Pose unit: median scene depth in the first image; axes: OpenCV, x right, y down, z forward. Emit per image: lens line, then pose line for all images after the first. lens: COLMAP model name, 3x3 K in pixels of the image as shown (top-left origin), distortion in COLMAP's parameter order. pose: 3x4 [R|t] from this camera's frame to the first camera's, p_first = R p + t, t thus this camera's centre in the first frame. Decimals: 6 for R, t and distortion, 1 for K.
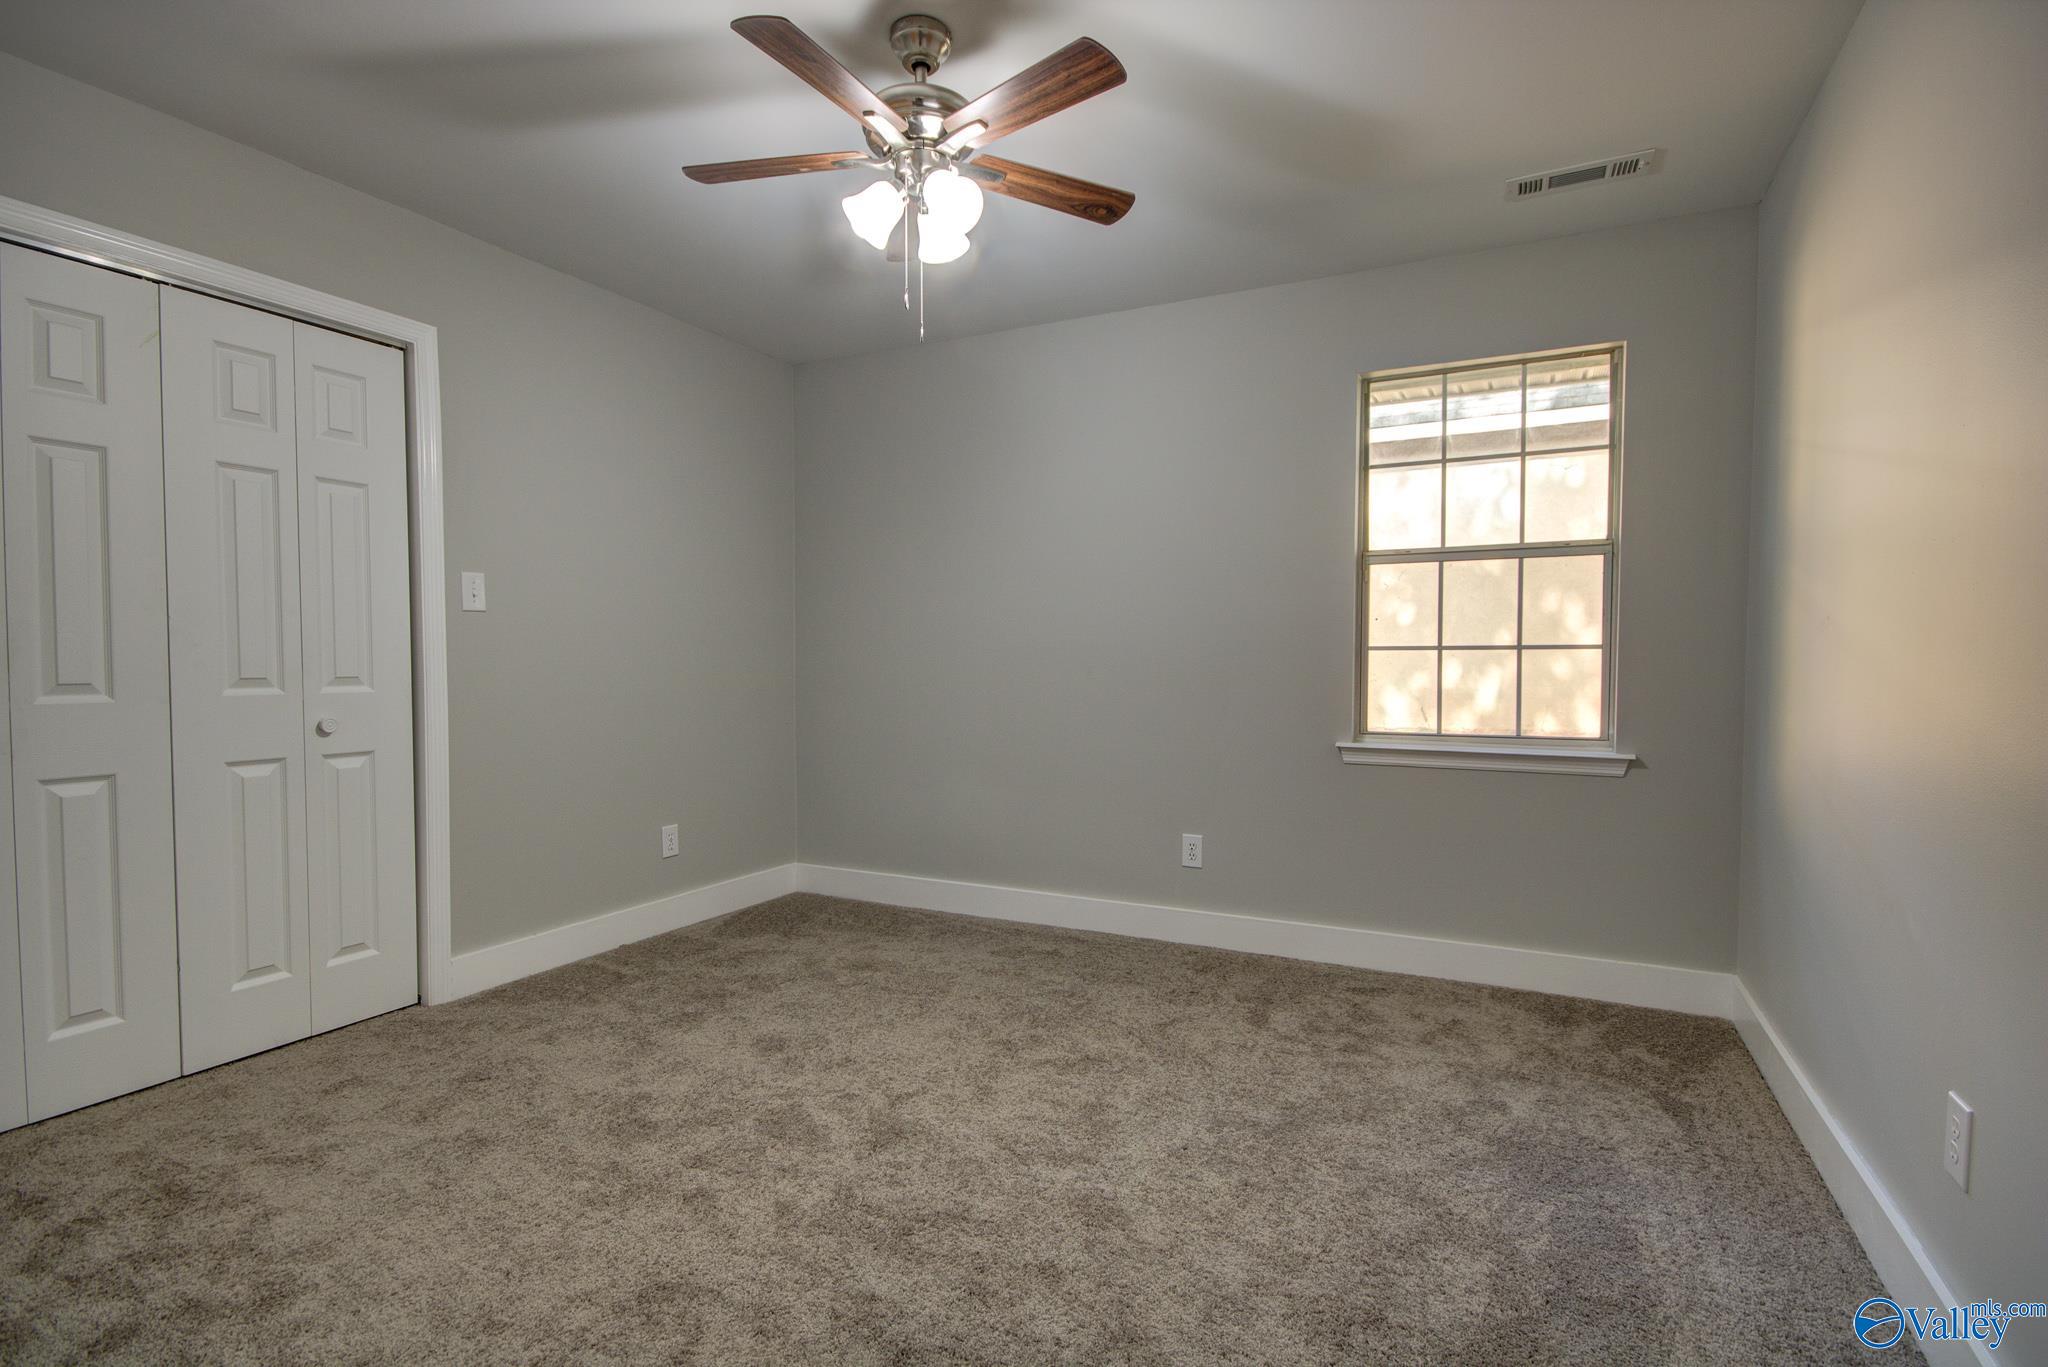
lens RADIAL K [[961.7, 0, 1036.1], [0, 961.7, 692.5], [0, 0, 1]] dist [-0.000793, 0.000143]
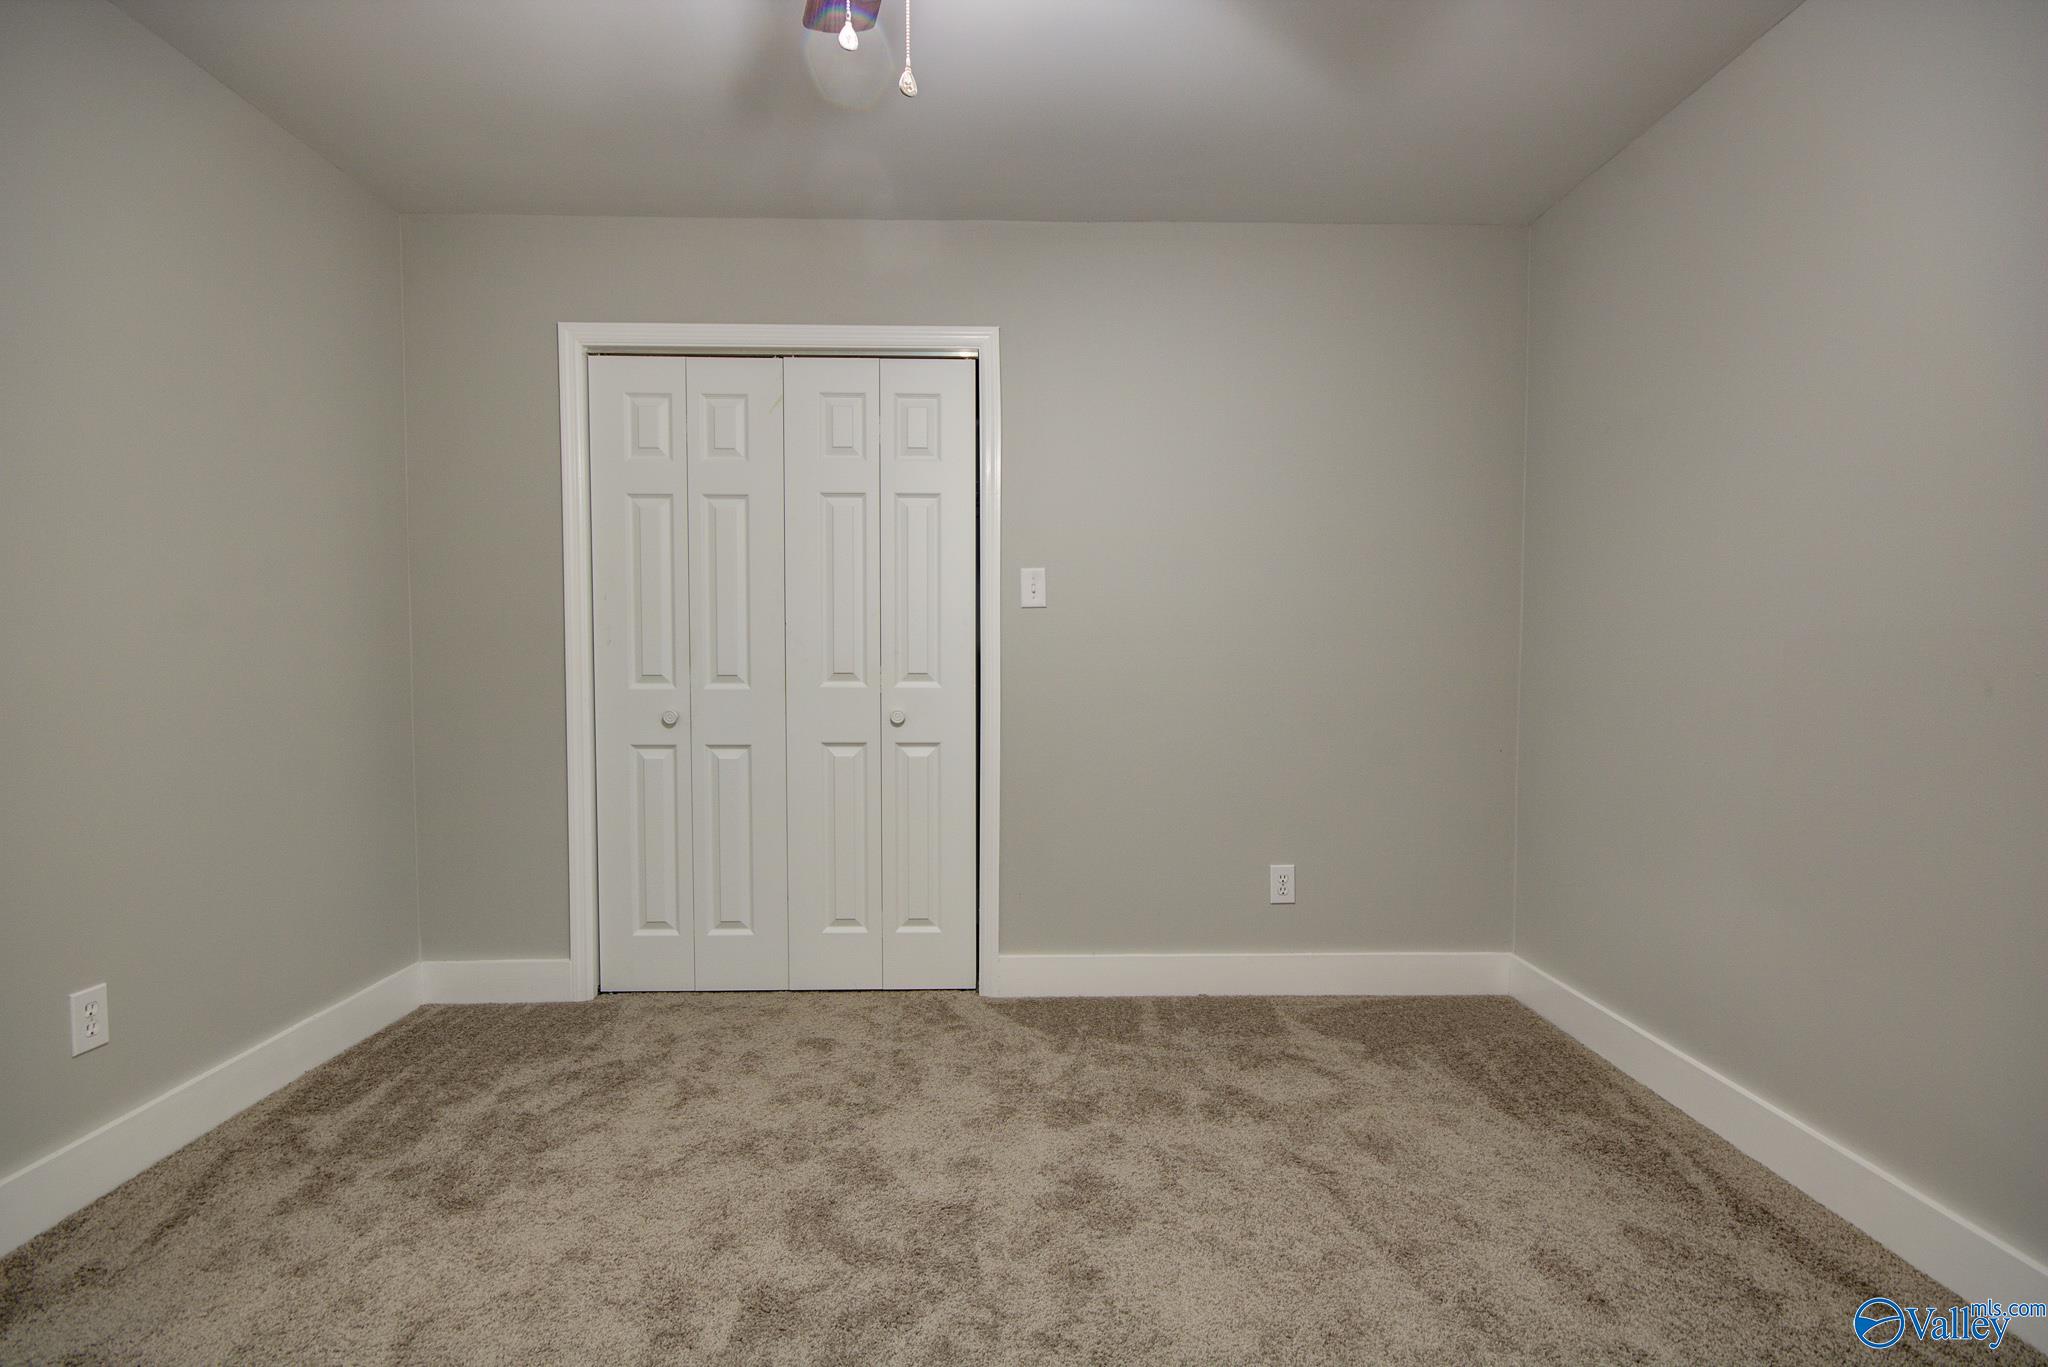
lens RADIAL K [[981.6, 0, 1035.4], [0, 981.6, 689.9], [0, 0, 1]] dist [0.000186, -0.000227]
pose [[0.467923, 0.032961, -0.883154, 0.324455], [-0.030751, 0.999306, 0.021003, -0.024118], [0.883234, 0.017330, 0.468612, 0.581744]]
